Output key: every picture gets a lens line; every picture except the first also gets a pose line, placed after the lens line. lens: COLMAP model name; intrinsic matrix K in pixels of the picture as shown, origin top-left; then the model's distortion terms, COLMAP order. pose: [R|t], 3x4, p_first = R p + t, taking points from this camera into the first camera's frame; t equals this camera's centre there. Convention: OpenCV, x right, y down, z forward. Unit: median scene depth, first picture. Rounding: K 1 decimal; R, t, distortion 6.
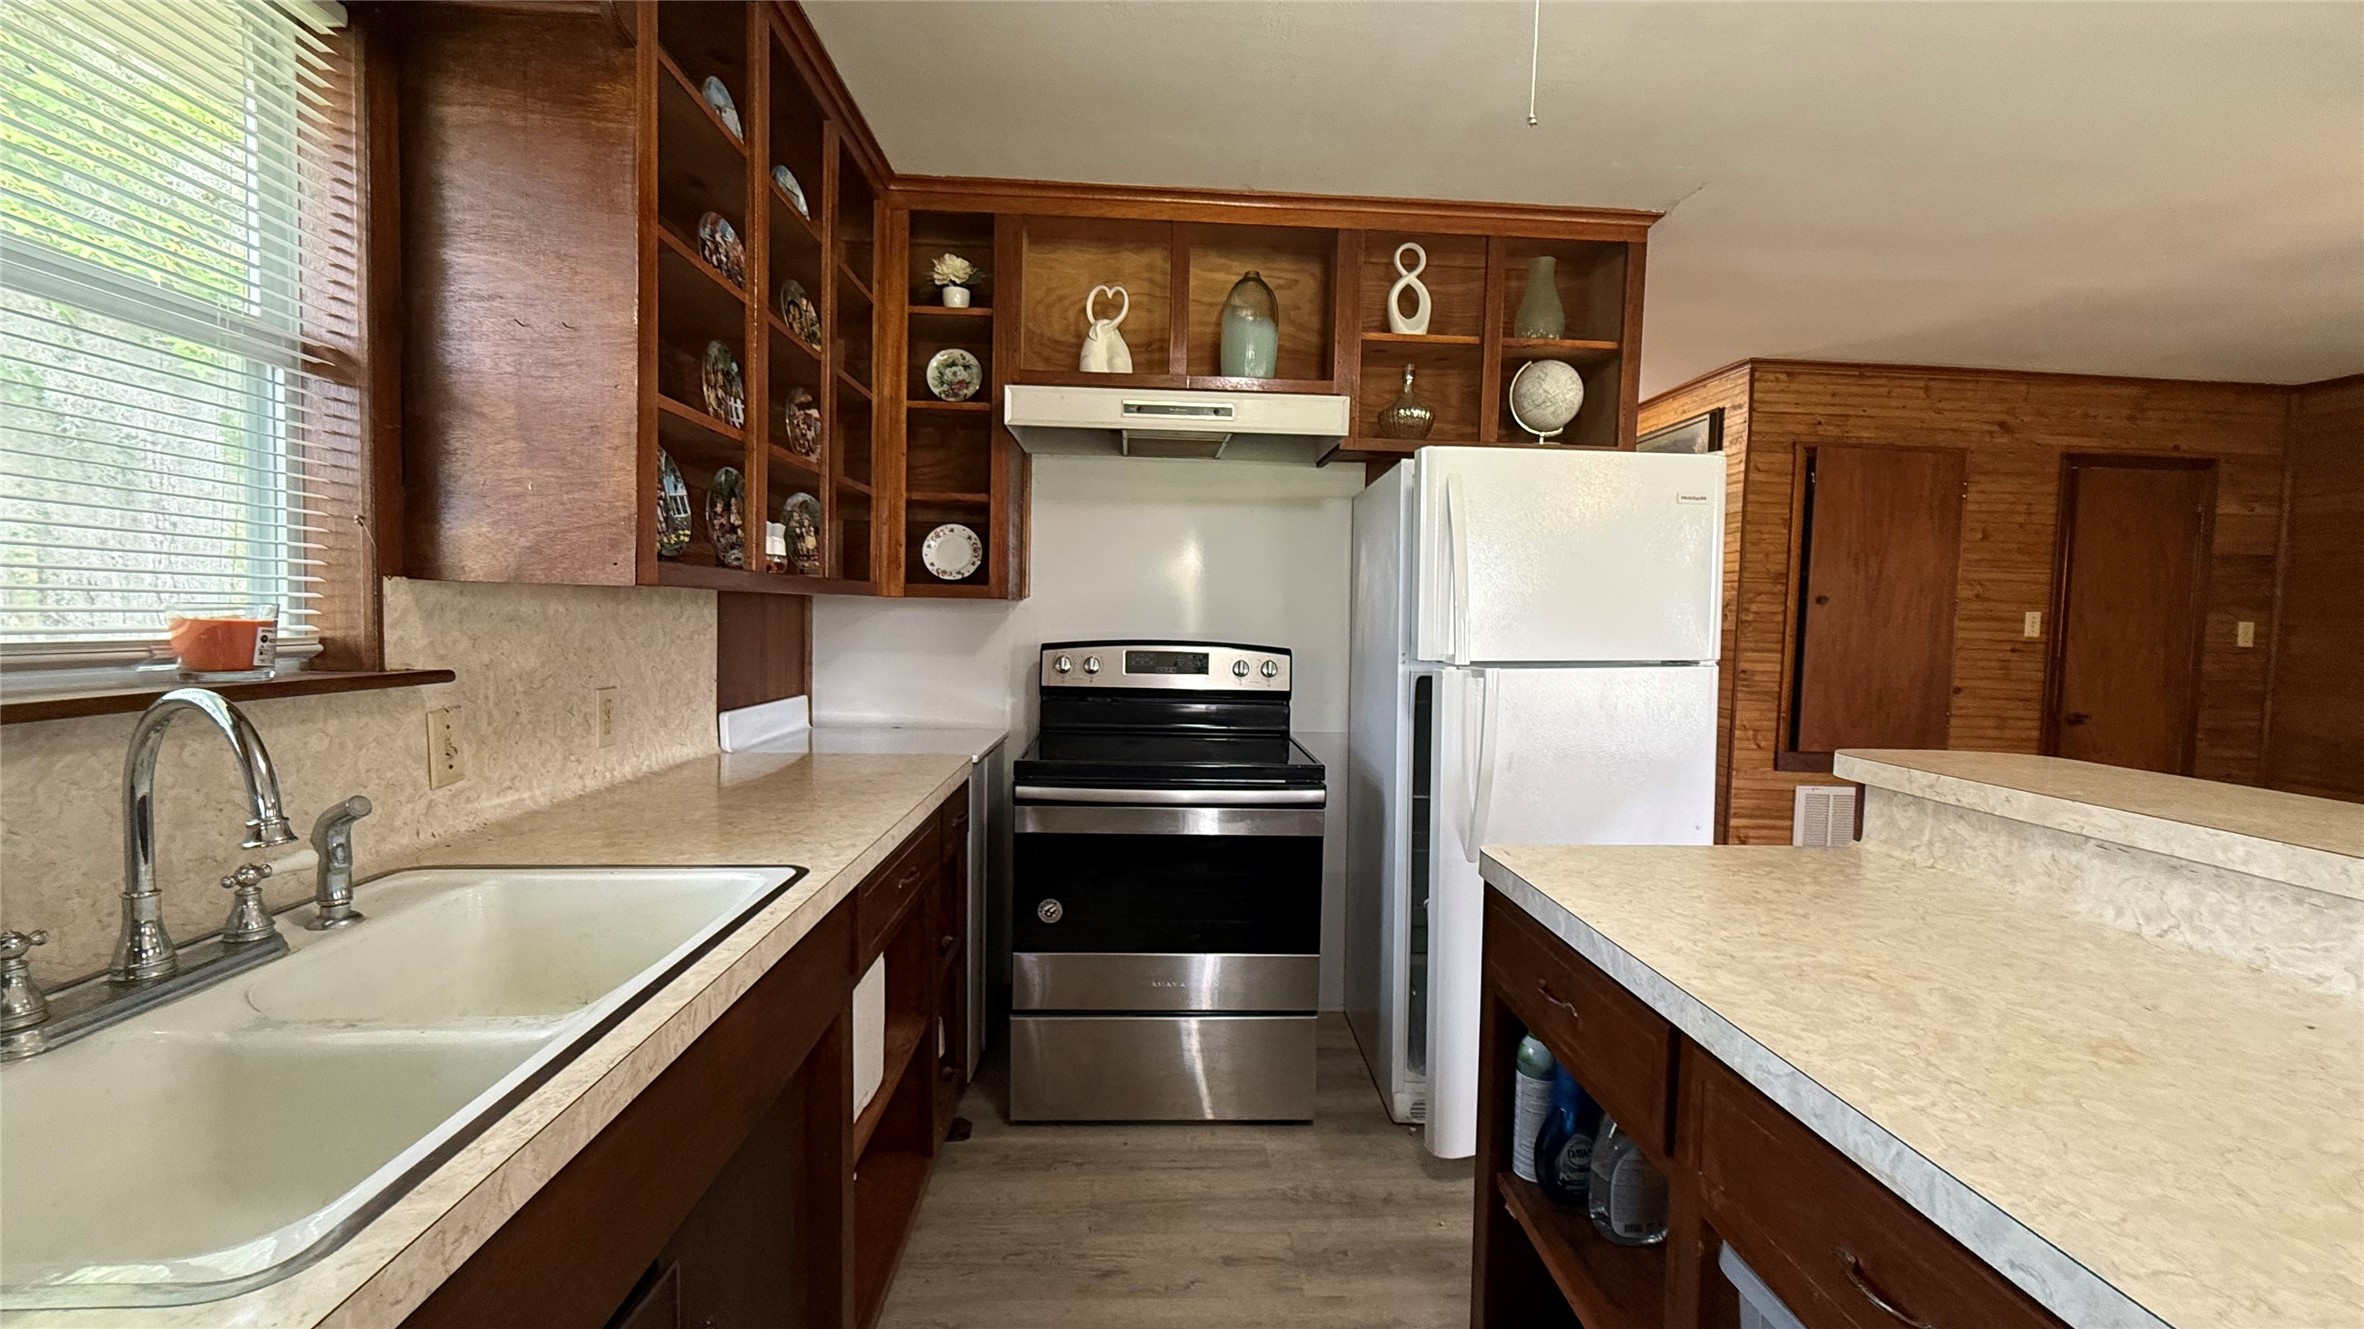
lens RADIAL K [[943.1, 0, 1183.5], [0, 943.1, 666.4], [0, 0, 1]] dist [0.000704, -0.000169]
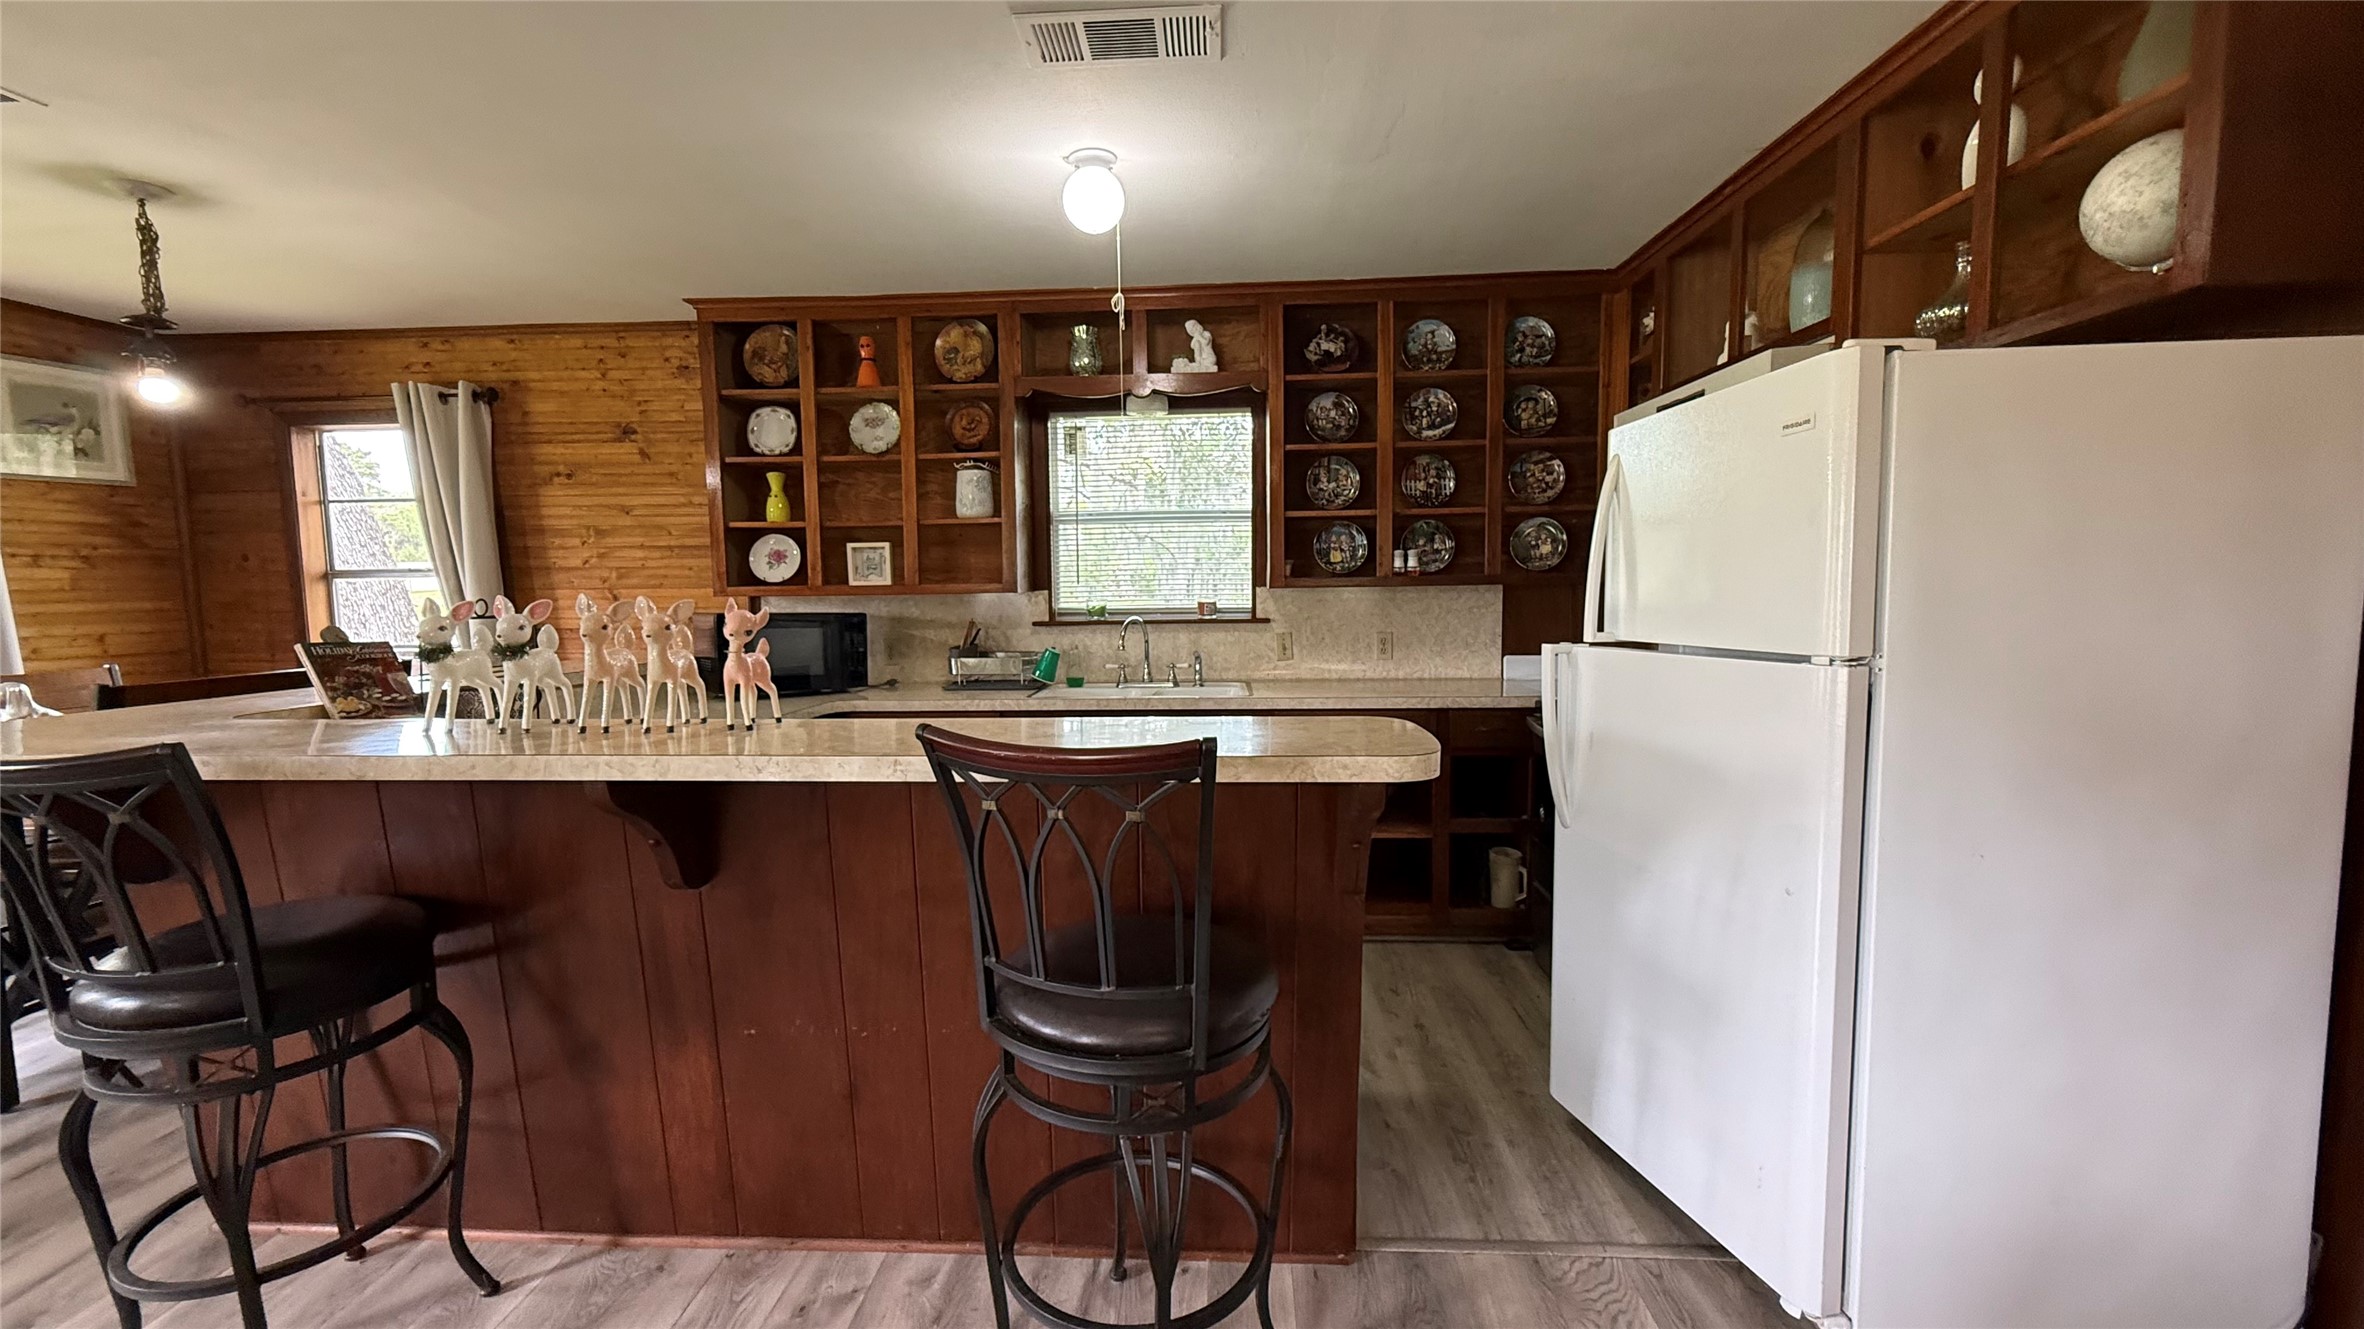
lens RADIAL K [[943.1, 0, 1181.3], [0, 943.1, 664.8], [0, 0, 1]] dist [0.000704, -0.000169]
pose [[-0.099364, 0.065302, -0.992906, 1.027602], [-0.044293, 0.996565, 0.069975, -0.022395], [0.994065, 0.050932, -0.096131, 0.489951]]
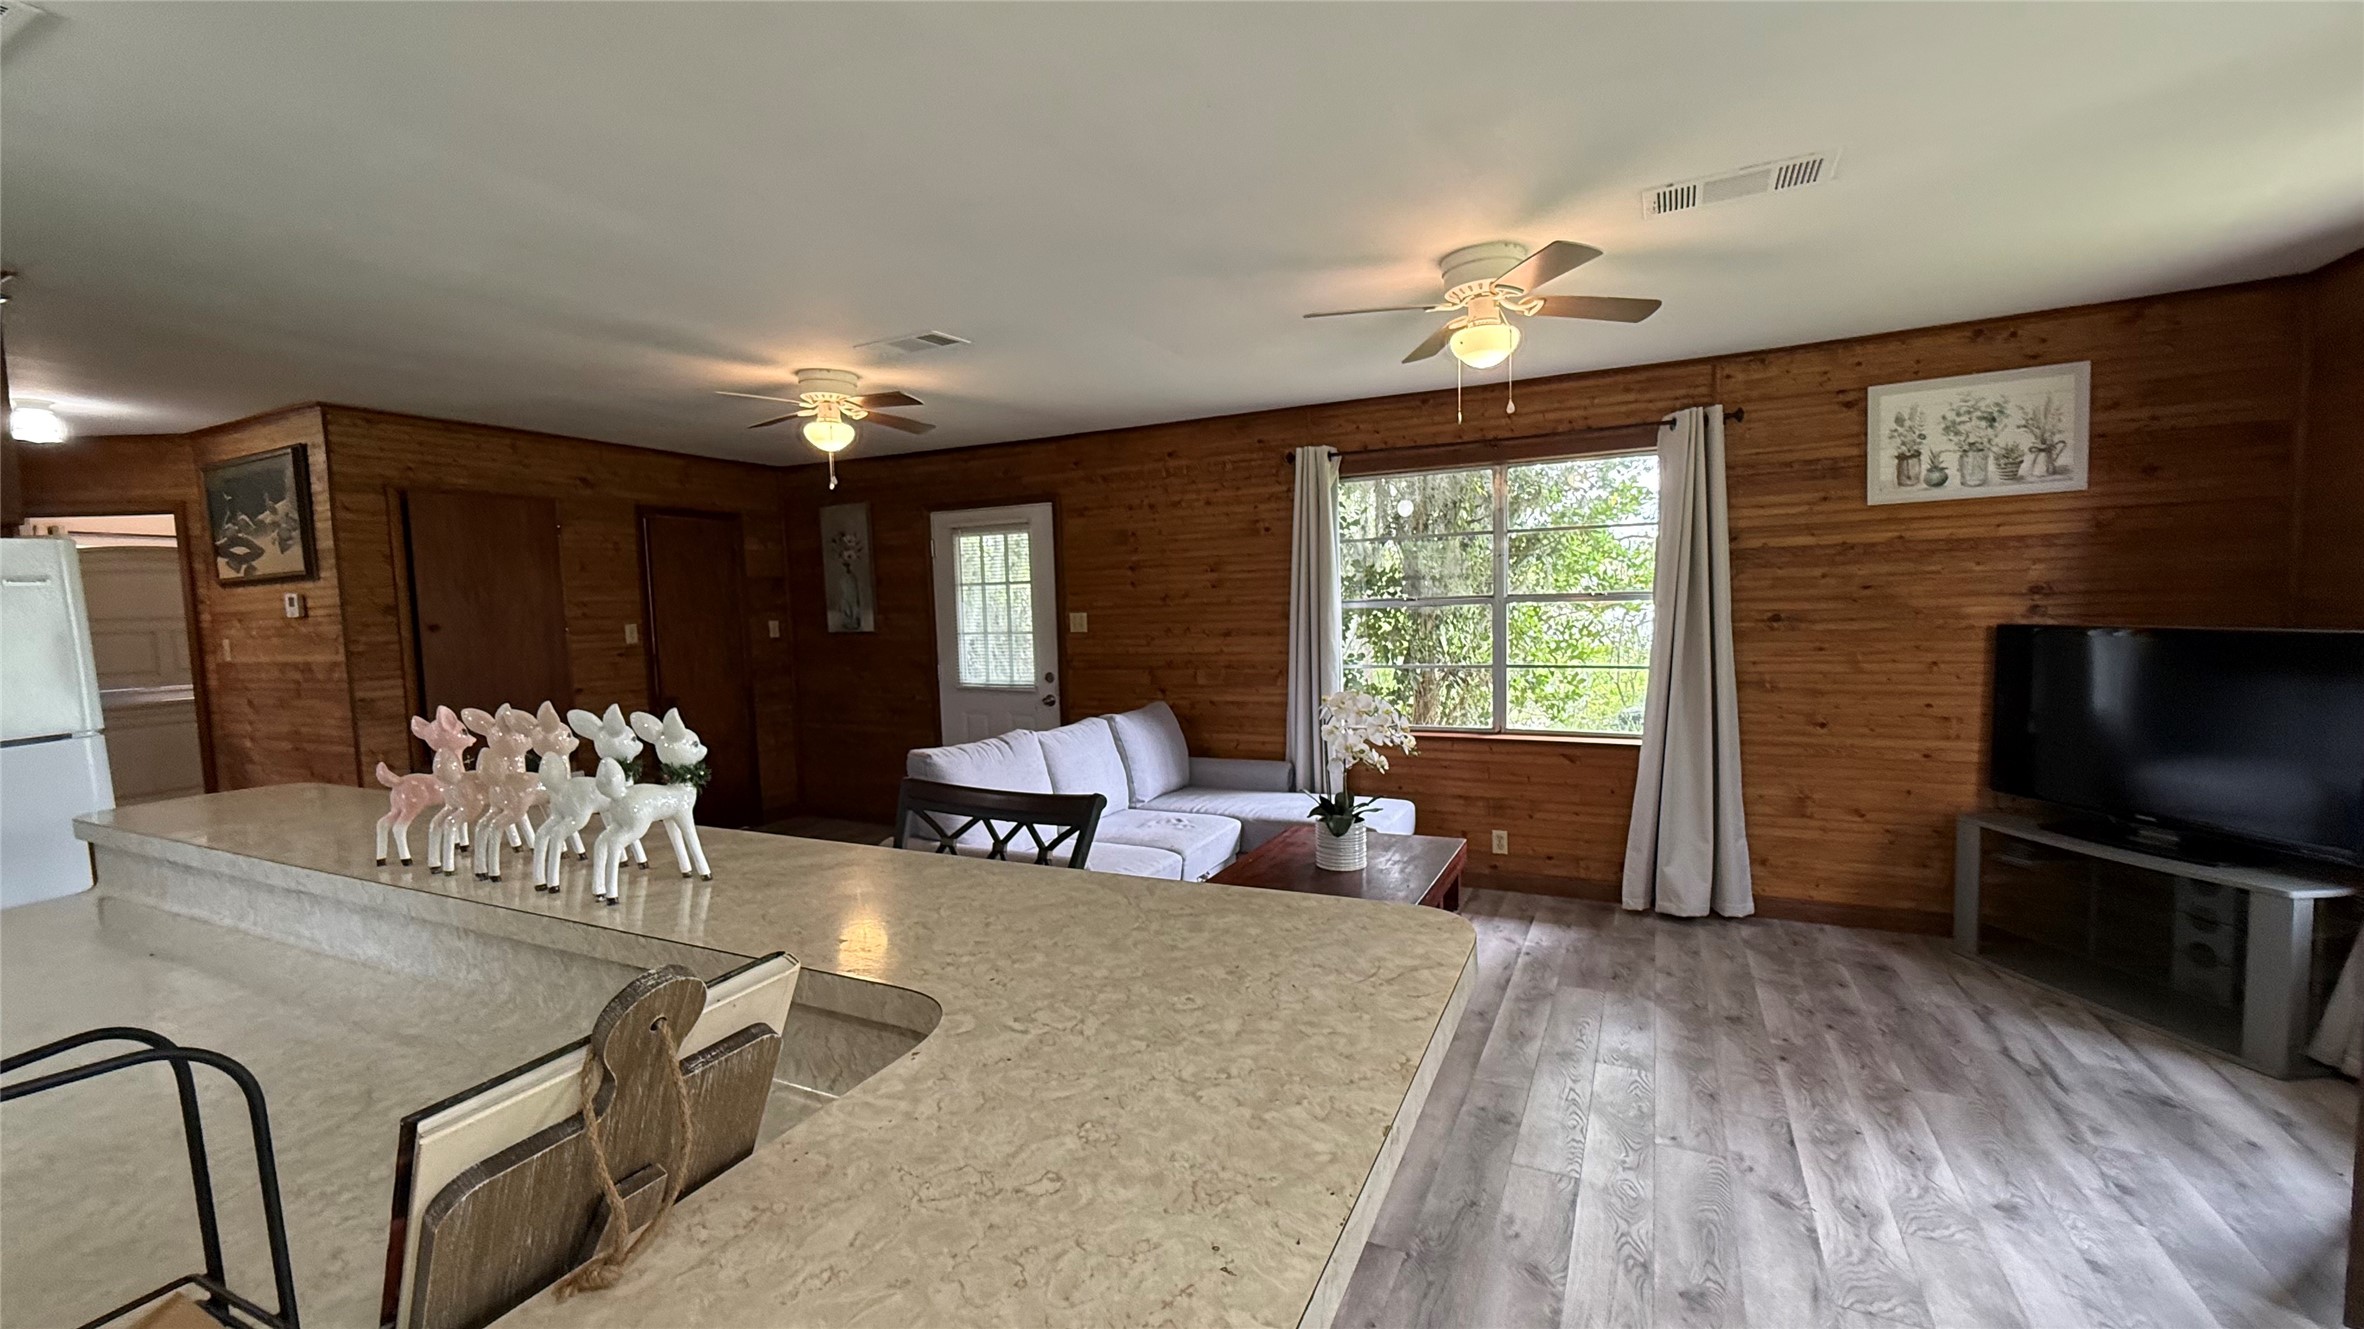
lens RADIAL K [[943.1, 0, 1182.1], [0, 943.1, 665.9], [0, 0, 1]] dist [0.000704, -0.000169]
pose [[0.490248, -0.107395, 0.864941, 0.202596], [0.093654, 0.993125, 0.070228, -0.031096], [-0.866537, 0.046576, 0.496936, -0.482388]]
